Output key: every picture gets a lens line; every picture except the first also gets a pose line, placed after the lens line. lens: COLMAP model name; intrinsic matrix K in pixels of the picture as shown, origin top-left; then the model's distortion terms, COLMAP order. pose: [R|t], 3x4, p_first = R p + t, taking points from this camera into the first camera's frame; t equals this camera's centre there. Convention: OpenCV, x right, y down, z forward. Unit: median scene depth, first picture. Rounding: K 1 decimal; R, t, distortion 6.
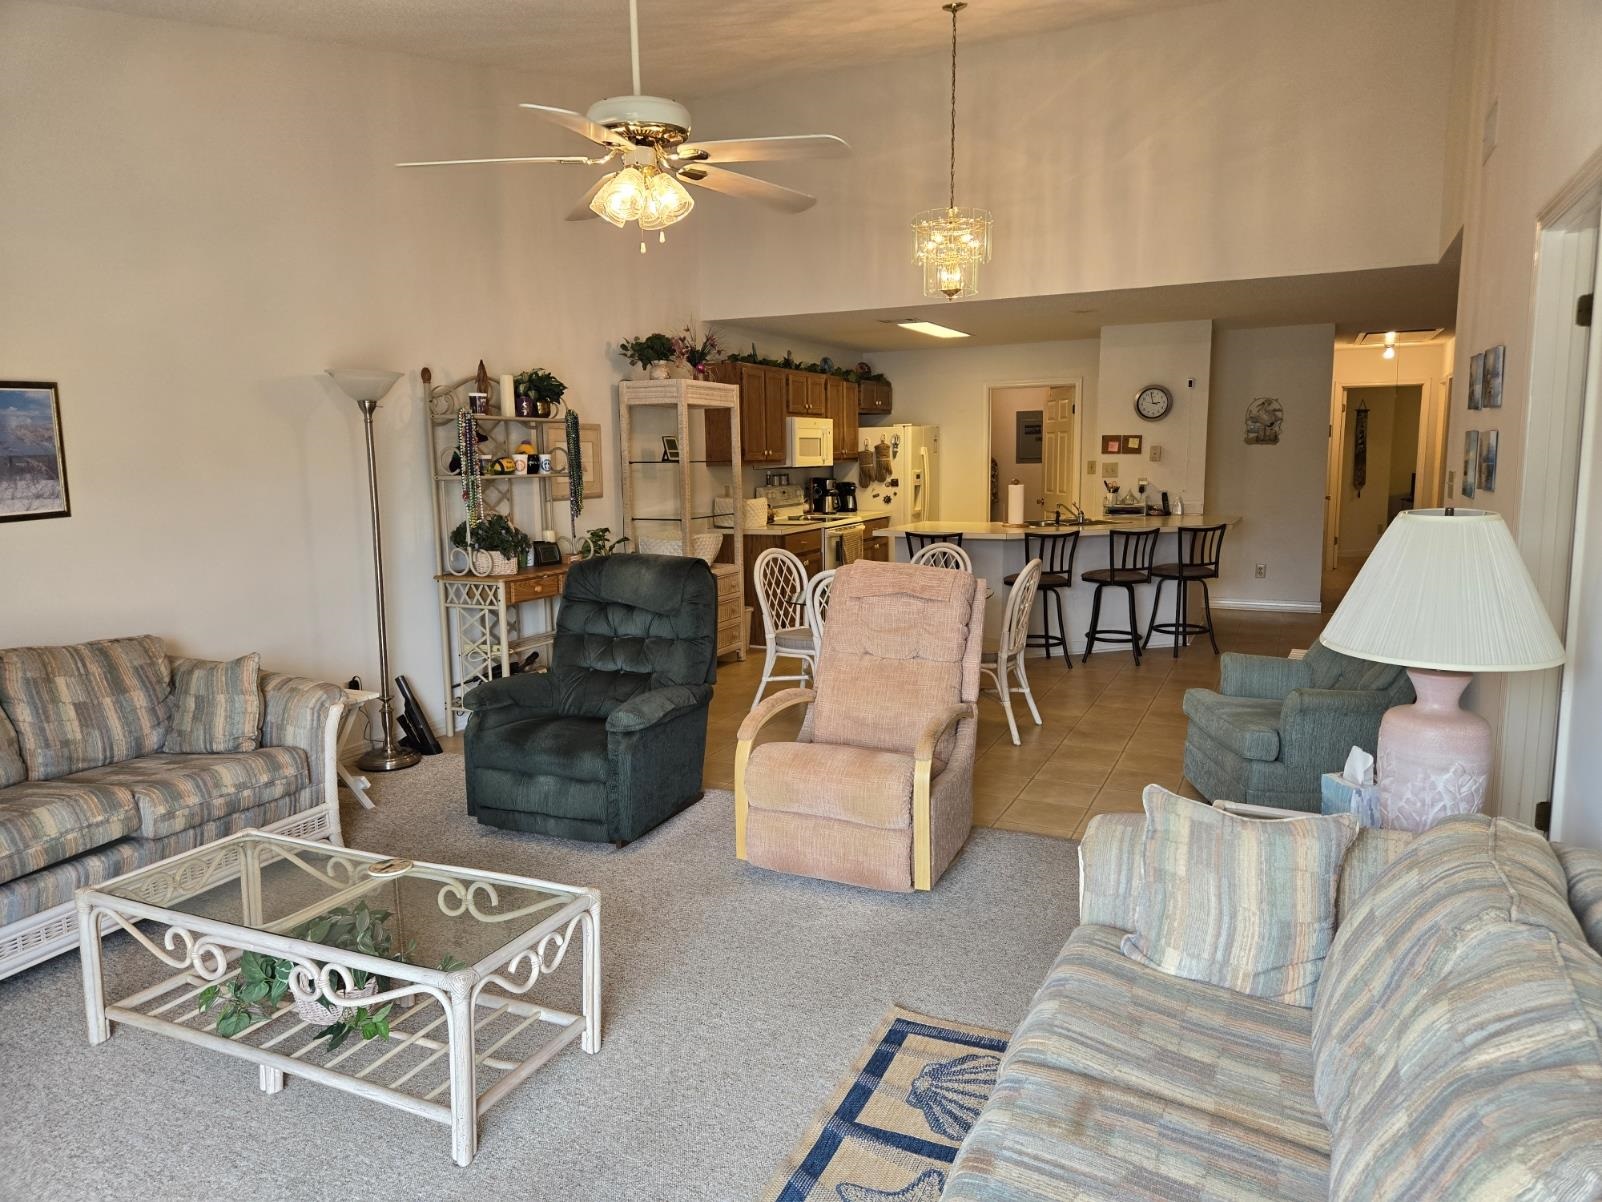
lens RADIAL K [[1075.6, 0, 794.8], [0, 1075.6, 598.4], [0, 0, 1]] dist [0.040900, -0.003389]
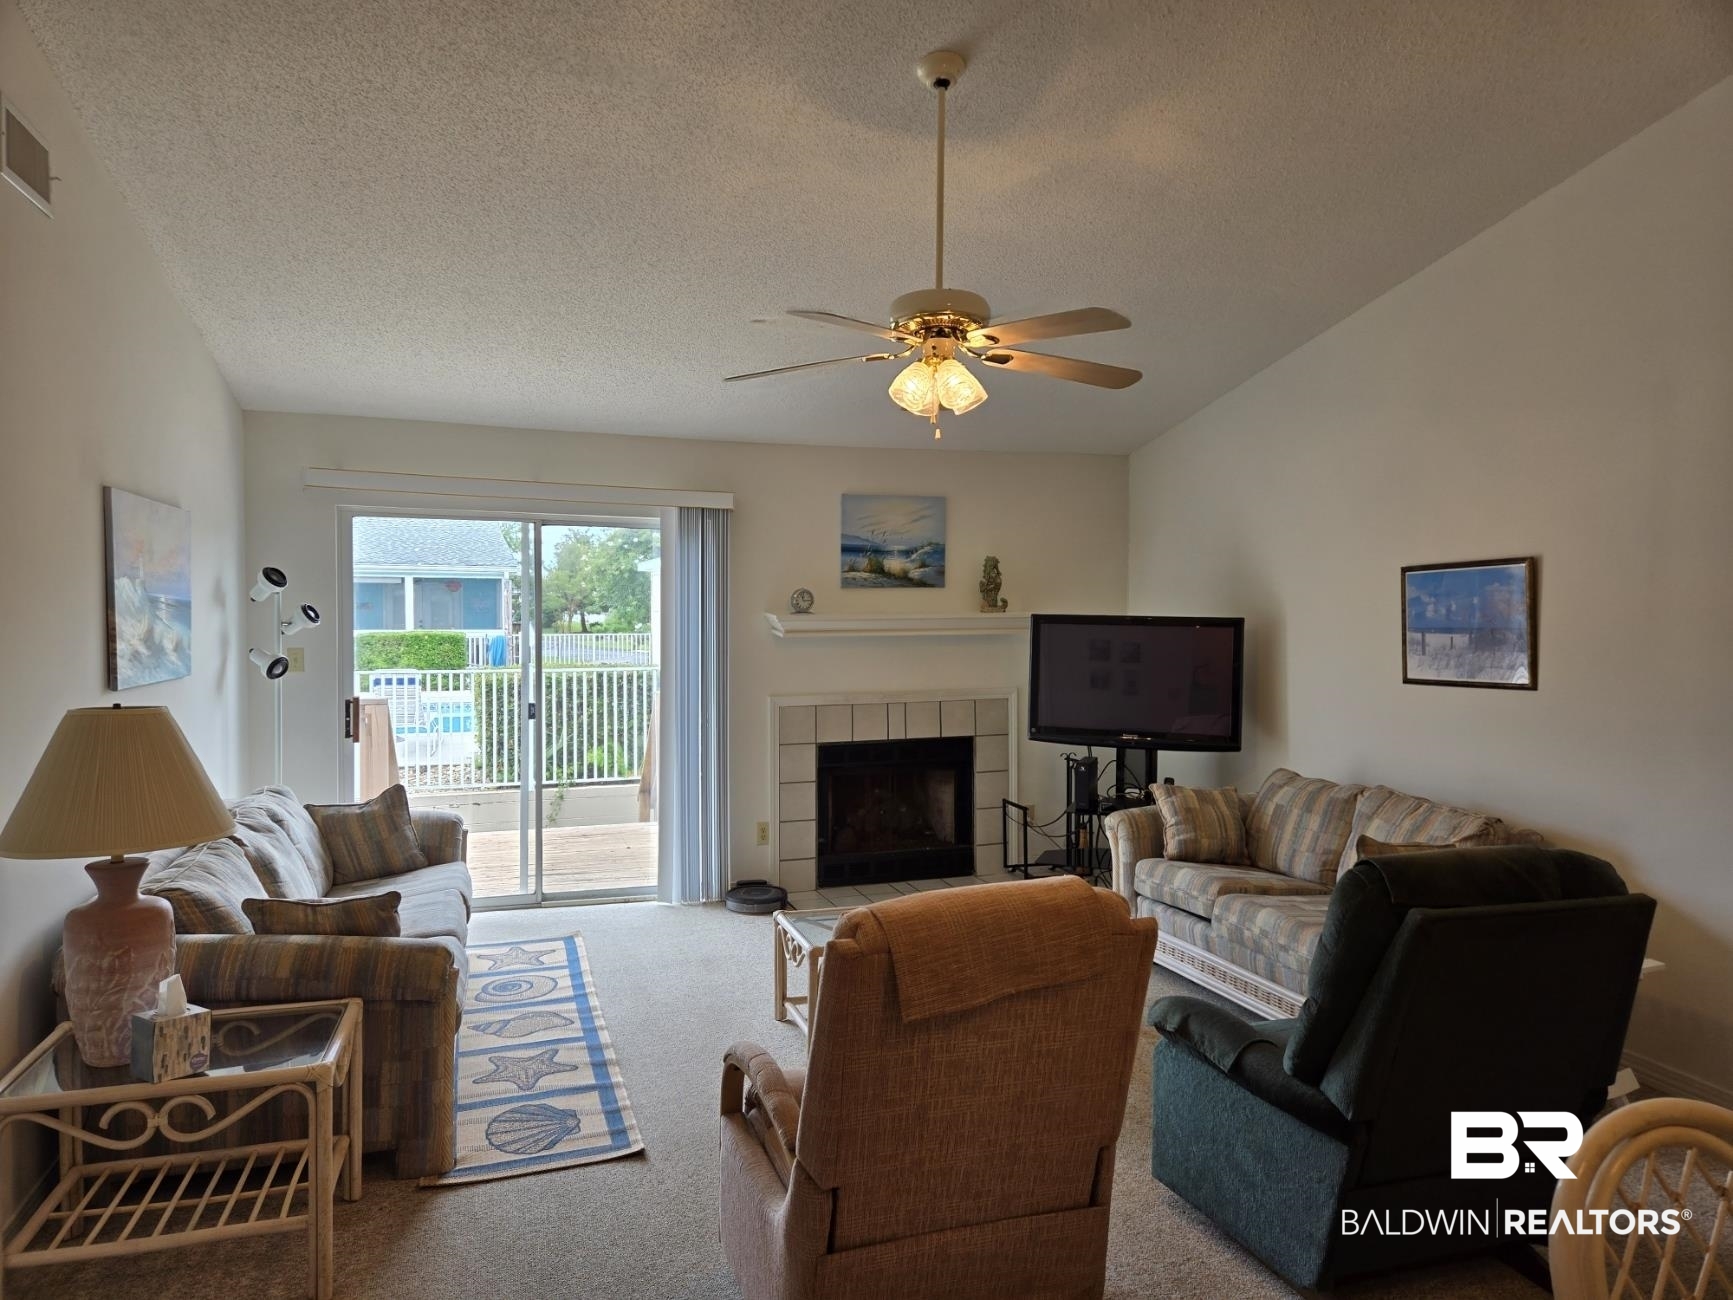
lens RADIAL K [[1159.8, 0, 866.4], [0, 1159.8, 639.7], [0, 0, 1]] dist [0.058254, 0.000075]
pose [[-0.734012, 0.030652, -0.678444, 0.400650], [-0.085006, 0.986978, 0.136559, -0.171499], [0.673795, 0.157908, -0.721848, 1.089516]]
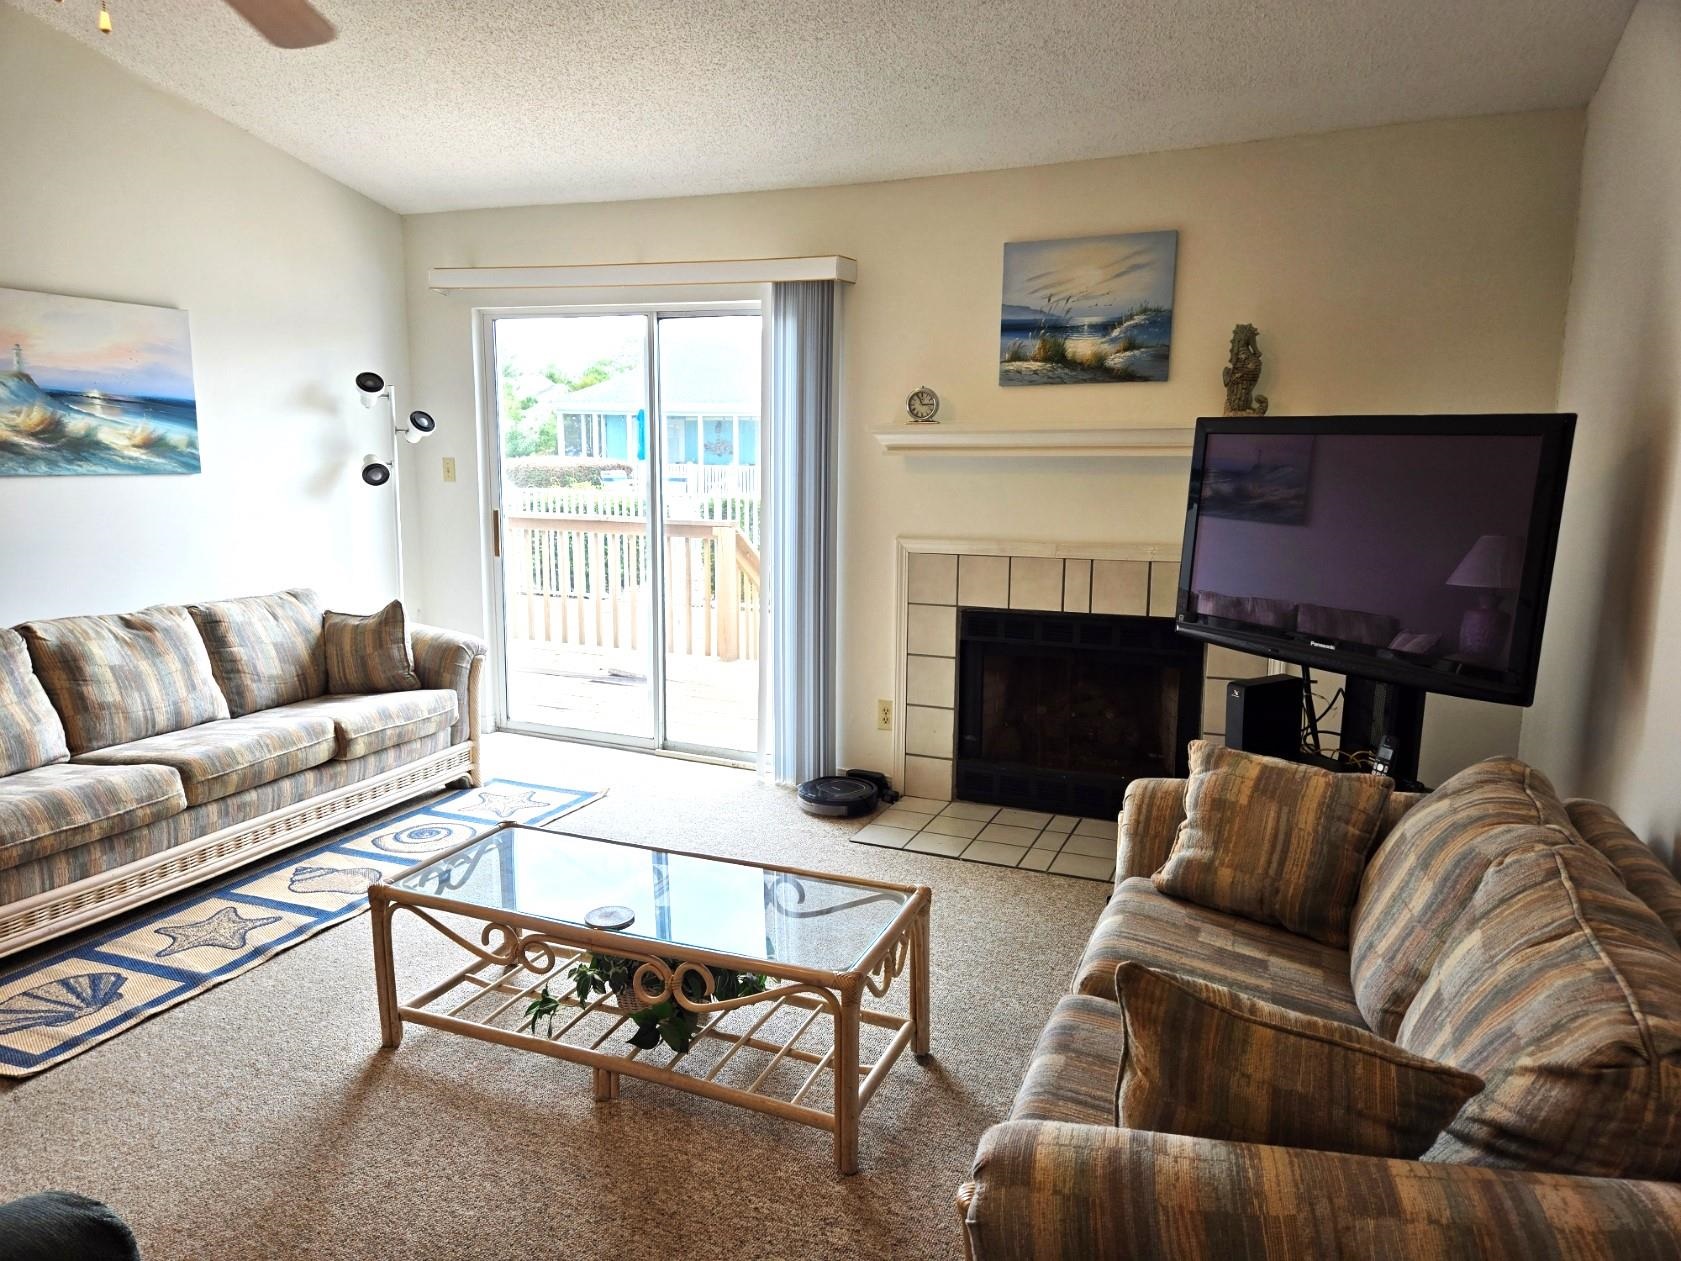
lens RADIAL K [[1120.3, 0, 828.9], [0, 1120.3, 630.8], [0, 0, 1]] dist [0.082716, -0.076669]
pose [[-0.999669, 0.007882, -0.024477, -0.299750], [0.000301, 0.955379, 0.295383, -0.125717], [0.025713, 0.295278, -0.955065, 1.007920]]
